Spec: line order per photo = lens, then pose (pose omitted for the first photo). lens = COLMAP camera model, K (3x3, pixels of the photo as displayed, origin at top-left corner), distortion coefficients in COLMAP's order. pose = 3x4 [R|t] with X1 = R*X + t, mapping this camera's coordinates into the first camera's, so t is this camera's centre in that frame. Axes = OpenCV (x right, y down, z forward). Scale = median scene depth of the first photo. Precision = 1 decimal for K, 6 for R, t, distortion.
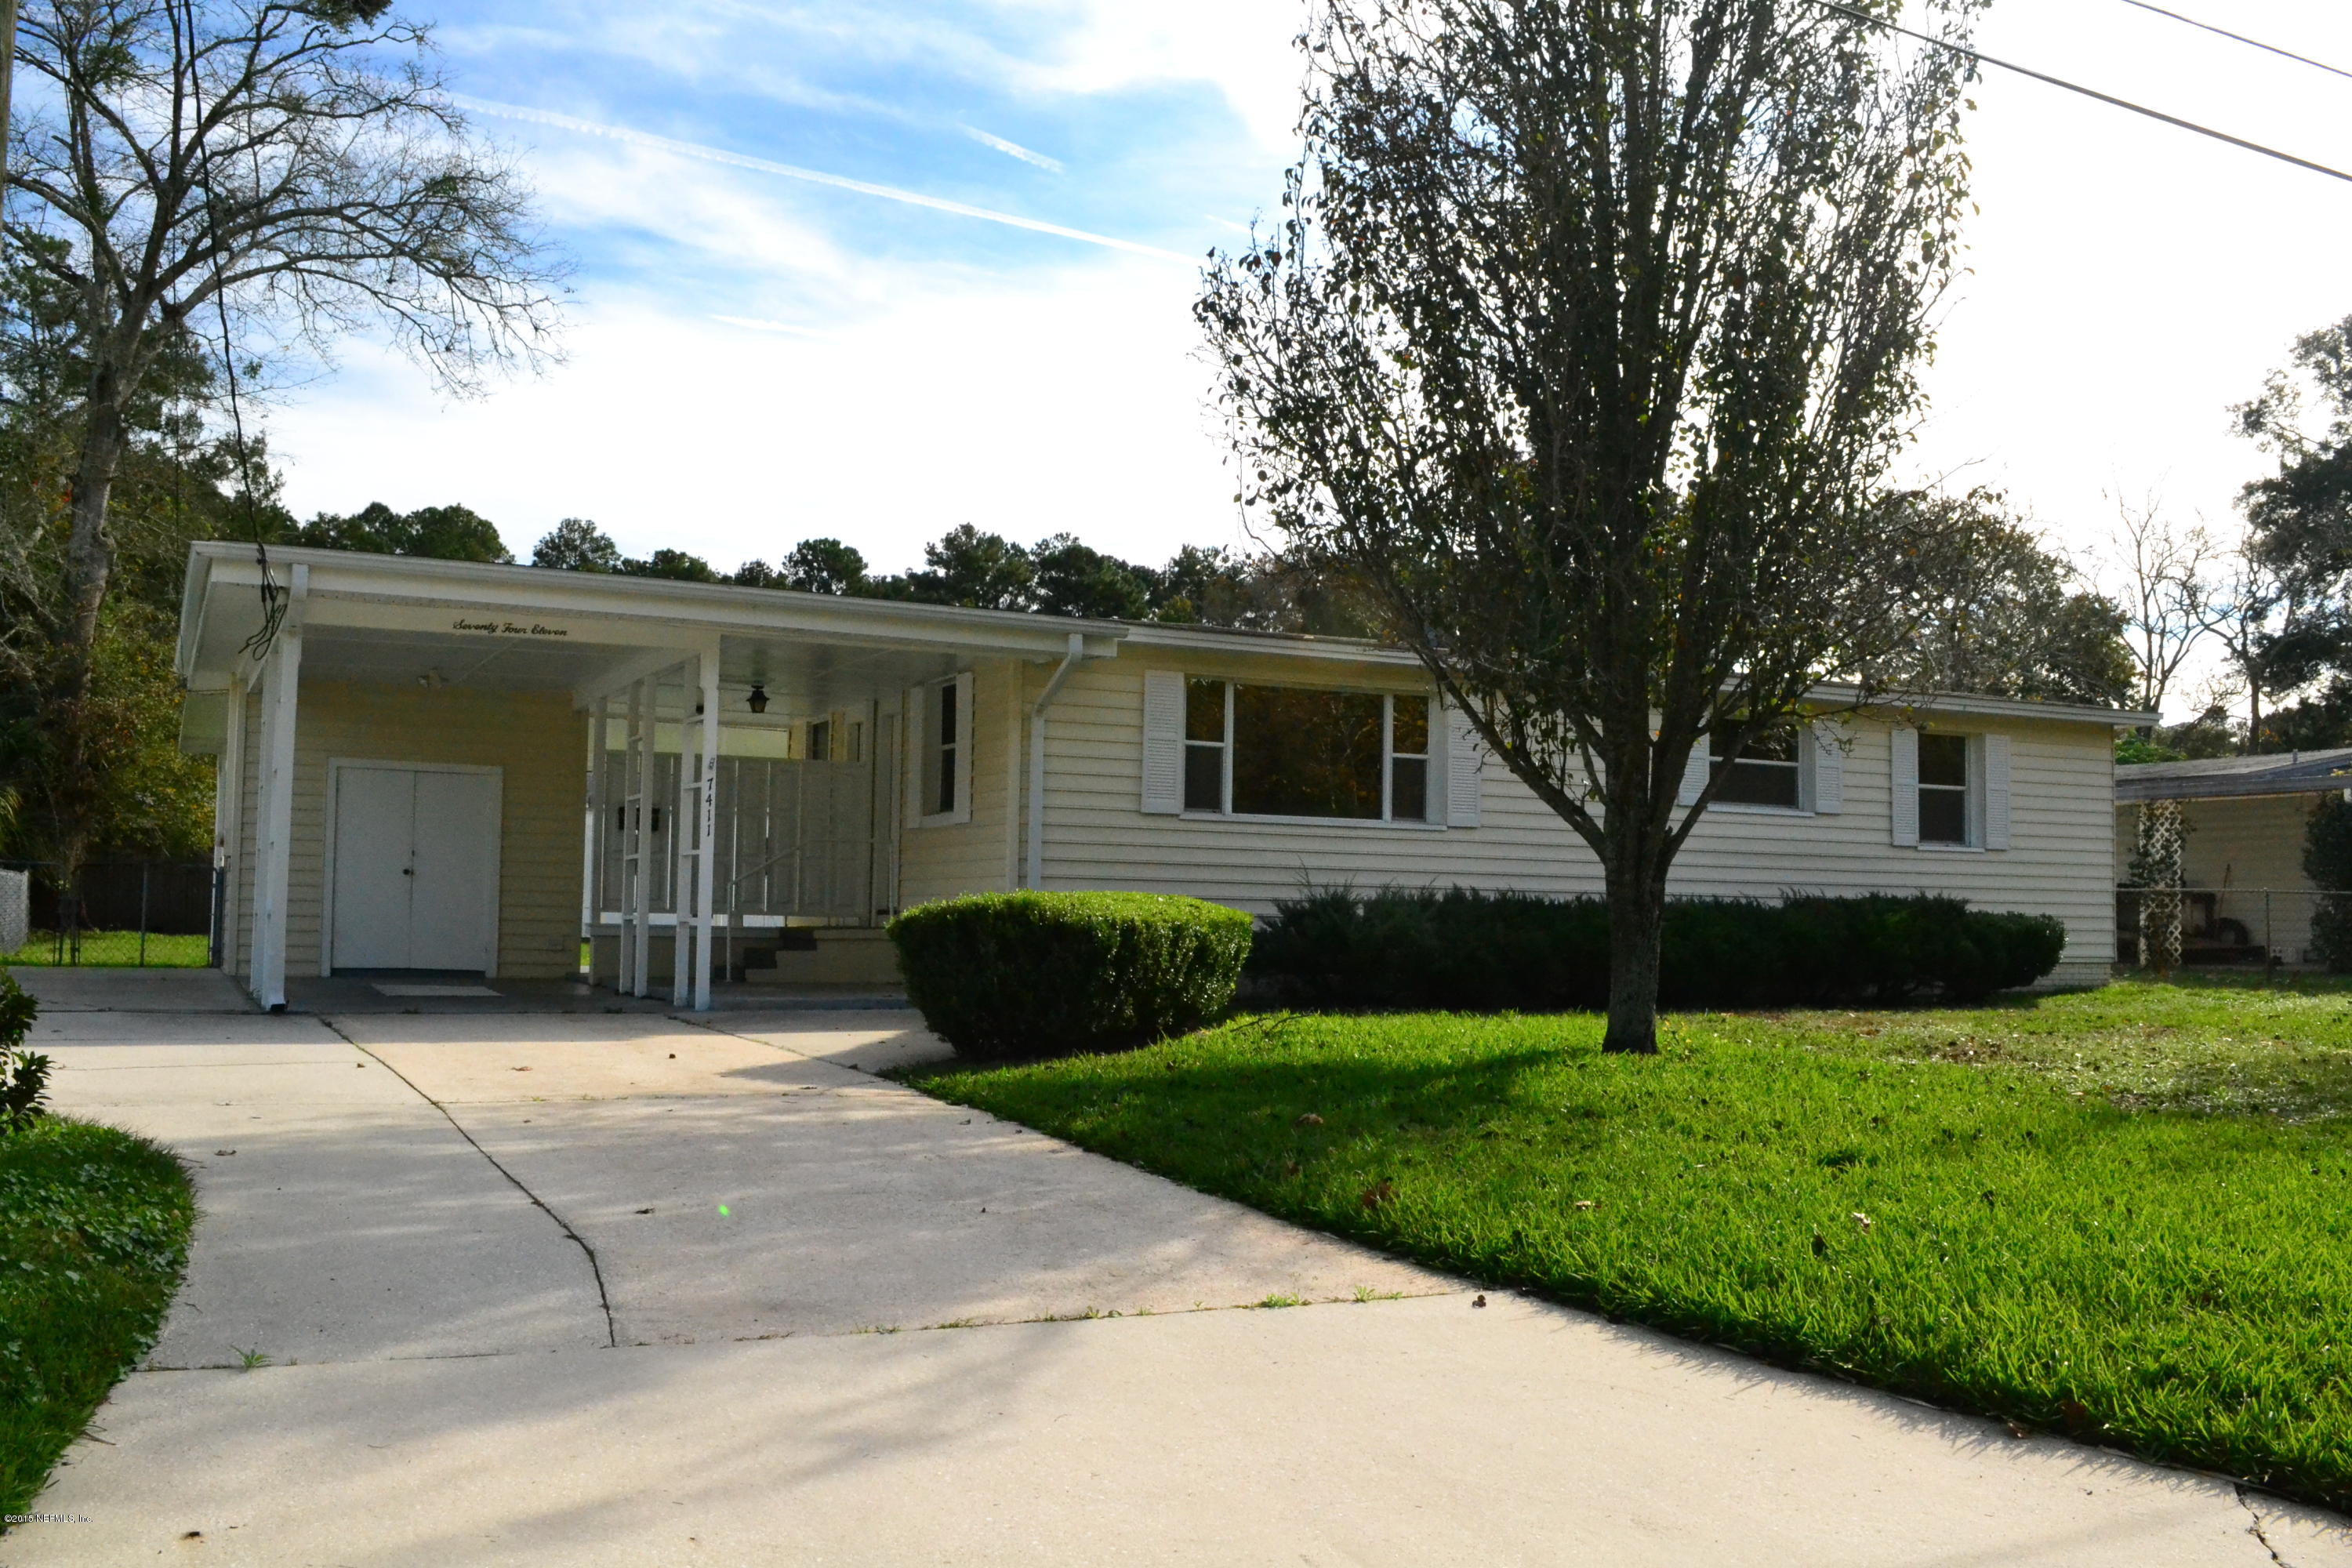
lens RADIAL K [[2249.8, 0, 1176.0], [0, 2249.8, 784.0], [0, 0, 1]] dist [-0.006634, -0.001694]
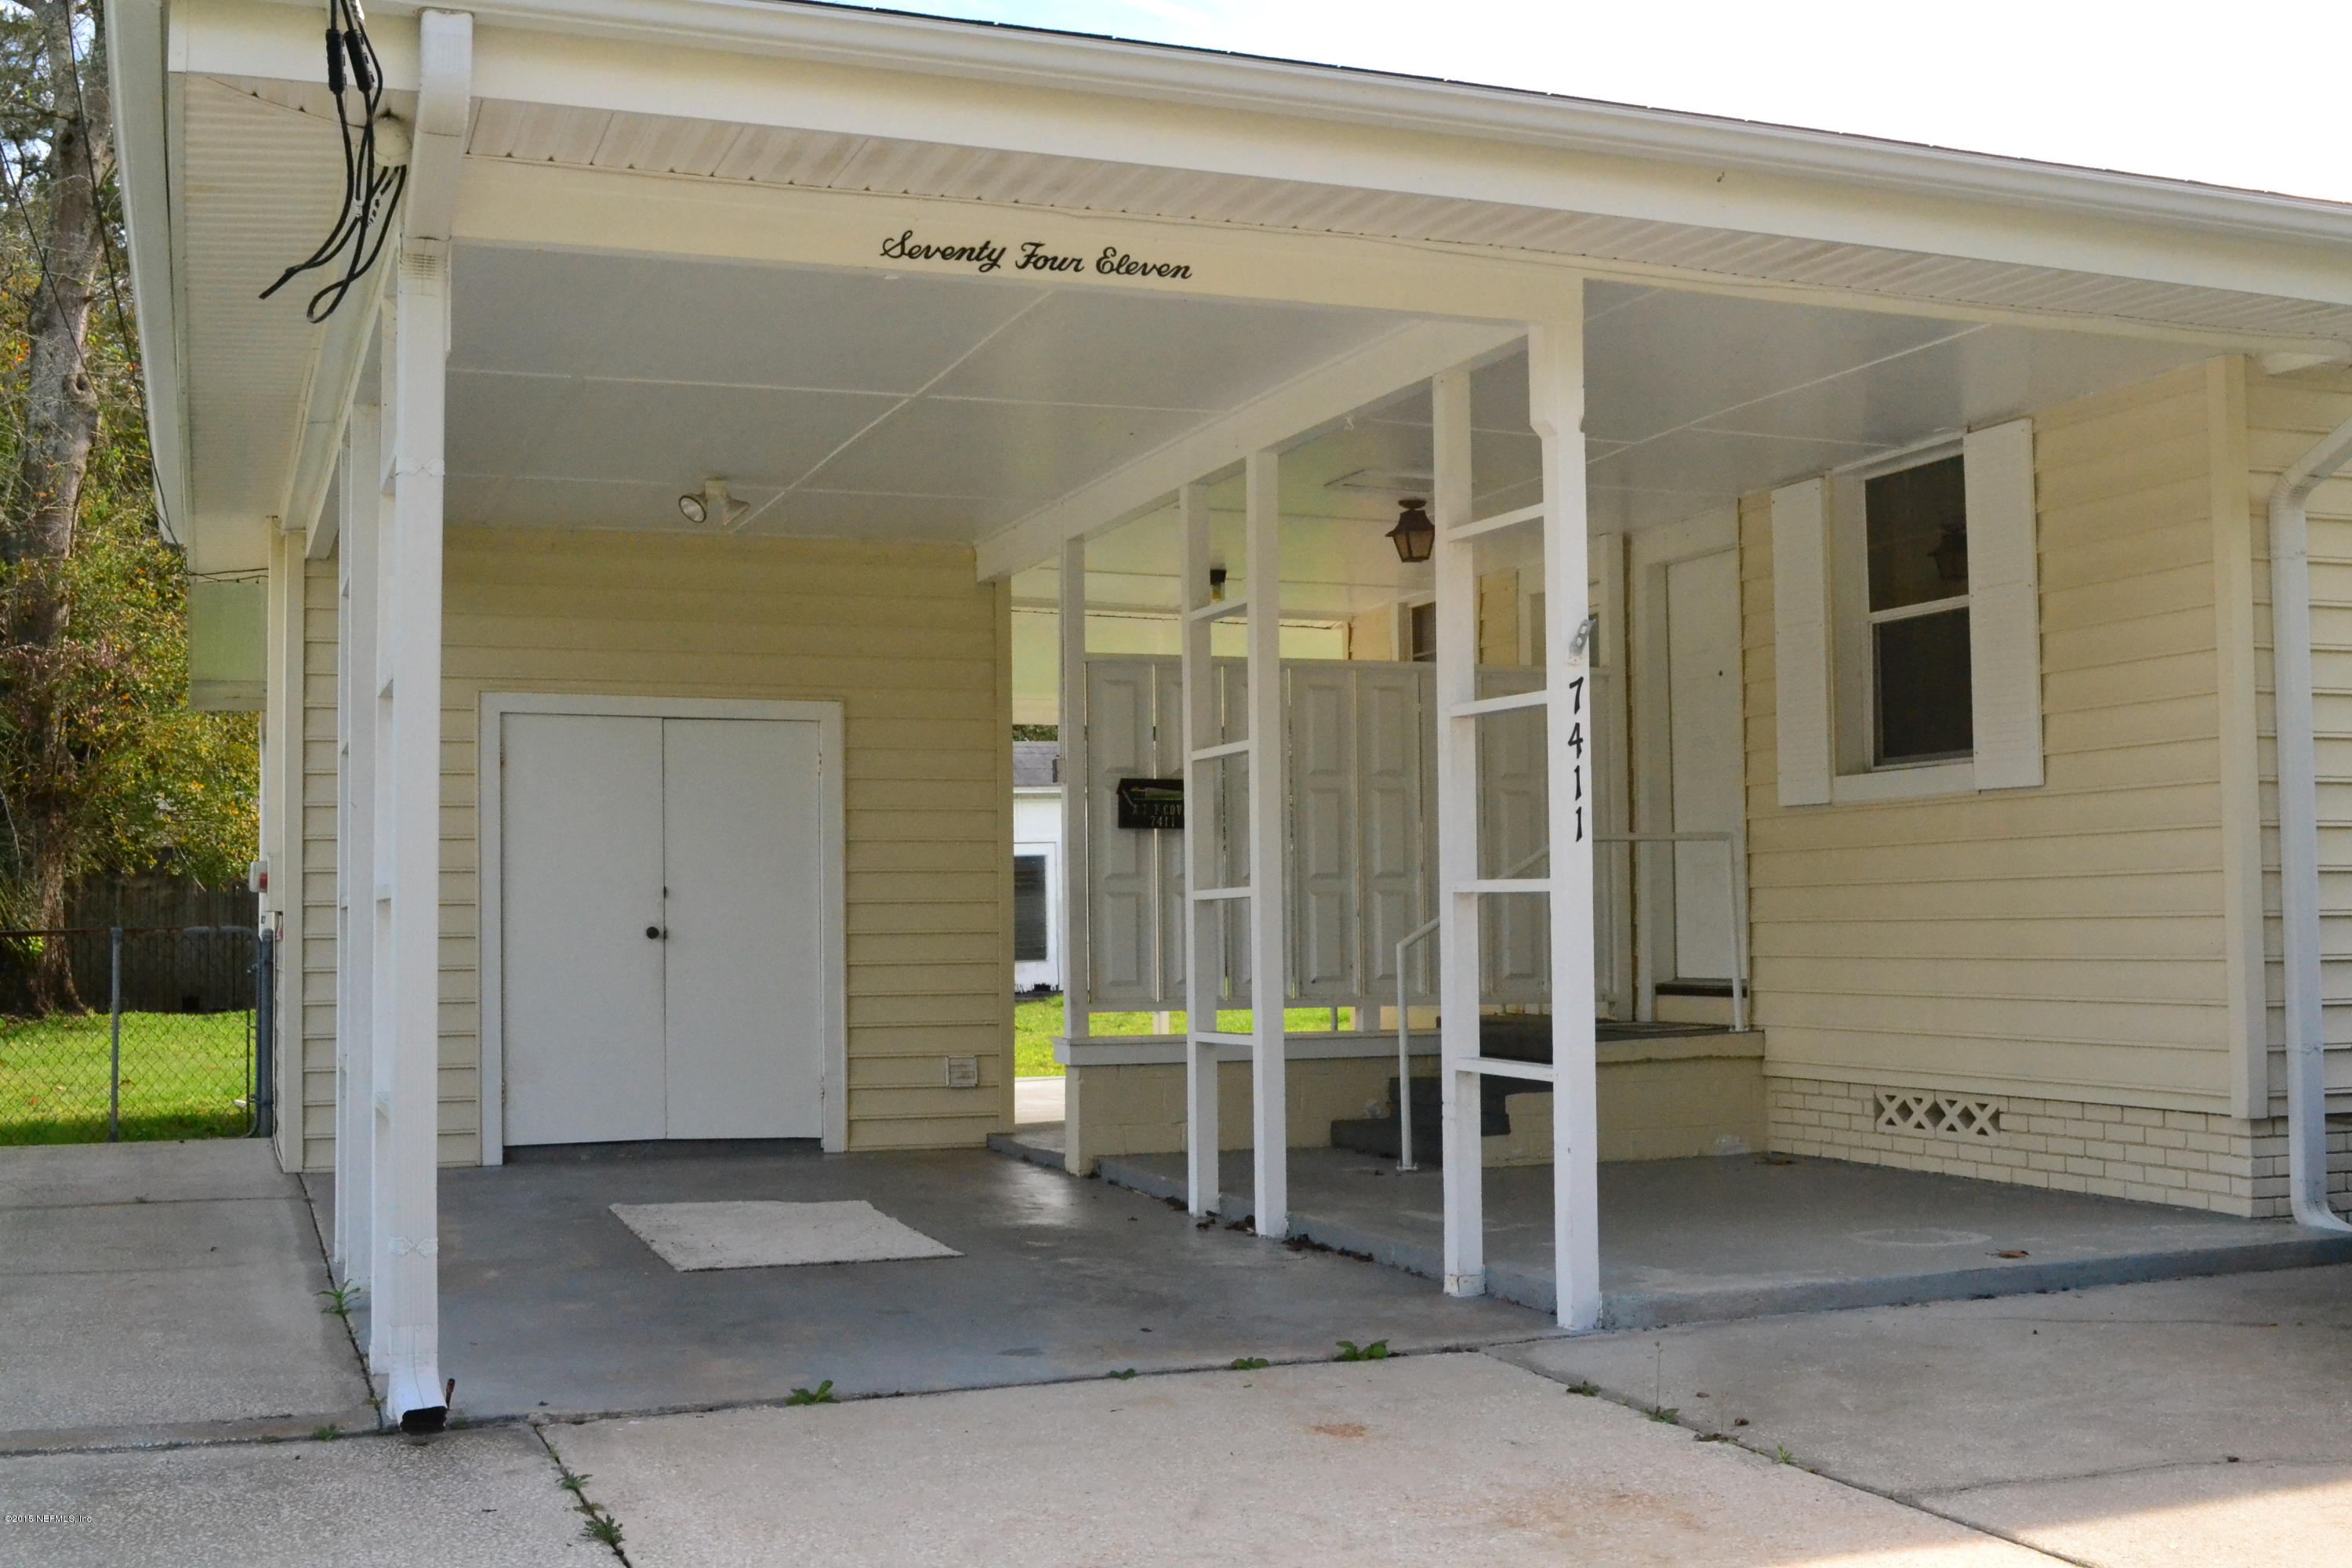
lens RADIAL K [[2518.5, 0, 1176.0], [0, 2518.5, 784.0], [0, 0, 1]] dist [0.000903, 0.001698]
pose [[0.997459, -0.031161, -0.064063, -0.291964], [0.031774, 0.999458, 0.008575, 0.010244], [0.063761, -0.010589, 0.997909, 0.710189]]
